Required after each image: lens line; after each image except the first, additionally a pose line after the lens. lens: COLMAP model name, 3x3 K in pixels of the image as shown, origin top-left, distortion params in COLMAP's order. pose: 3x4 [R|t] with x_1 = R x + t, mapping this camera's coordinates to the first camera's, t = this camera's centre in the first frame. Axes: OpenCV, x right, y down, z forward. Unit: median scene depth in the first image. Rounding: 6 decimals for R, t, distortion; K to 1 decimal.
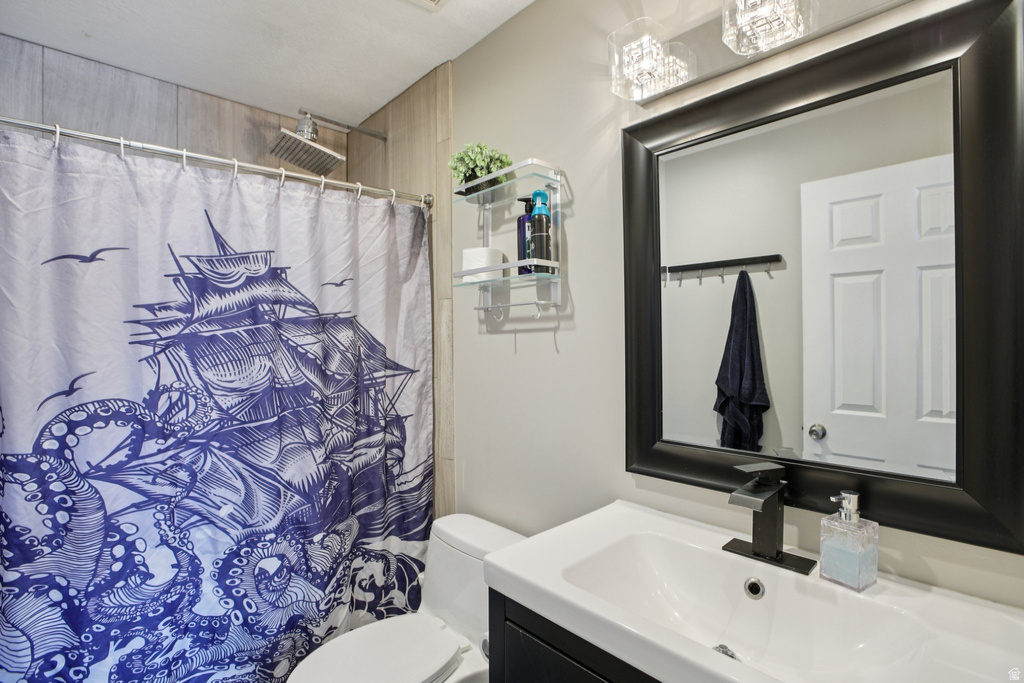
lens RADIAL K [[487.1, 0, 517.7], [0, 487.1, 346.0], [0, 0, 1]] dist [-0.042016, 0.012745]
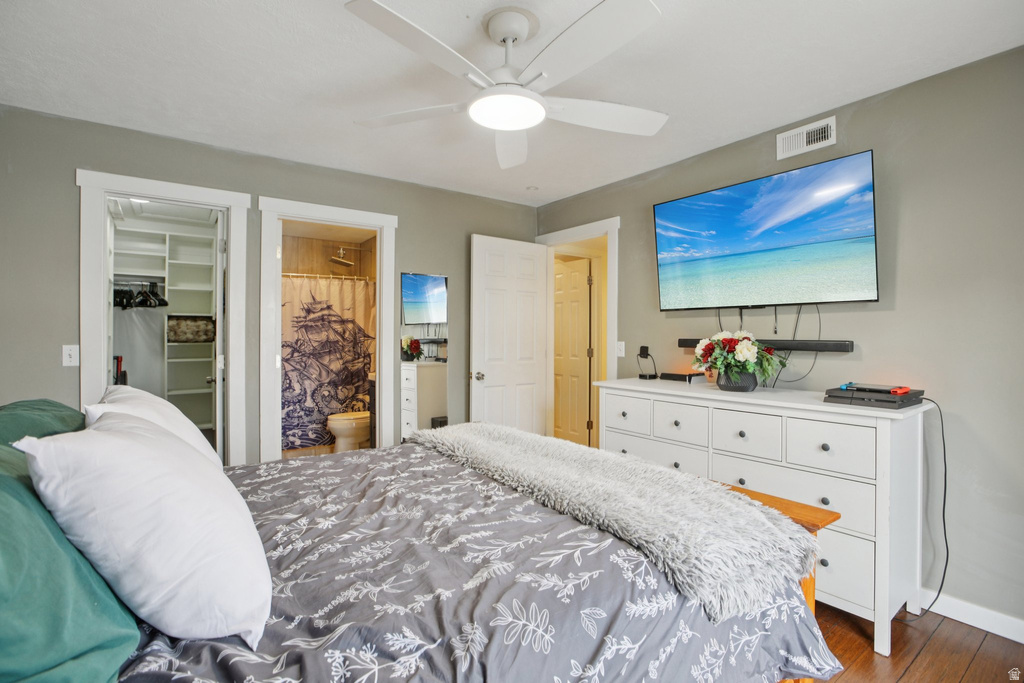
lens RADIAL K [[487.1, 0, 508.0], [0, 487.1, 340.4], [0, 0, 1]] dist [-0.042016, 0.012745]
pose [[0.989005, 0.005124, -0.147793, 1.239731], [-0.007272, 0.999876, -0.013997, 0.121941], [0.147703, 0.014918, 0.988919, -2.164333]]
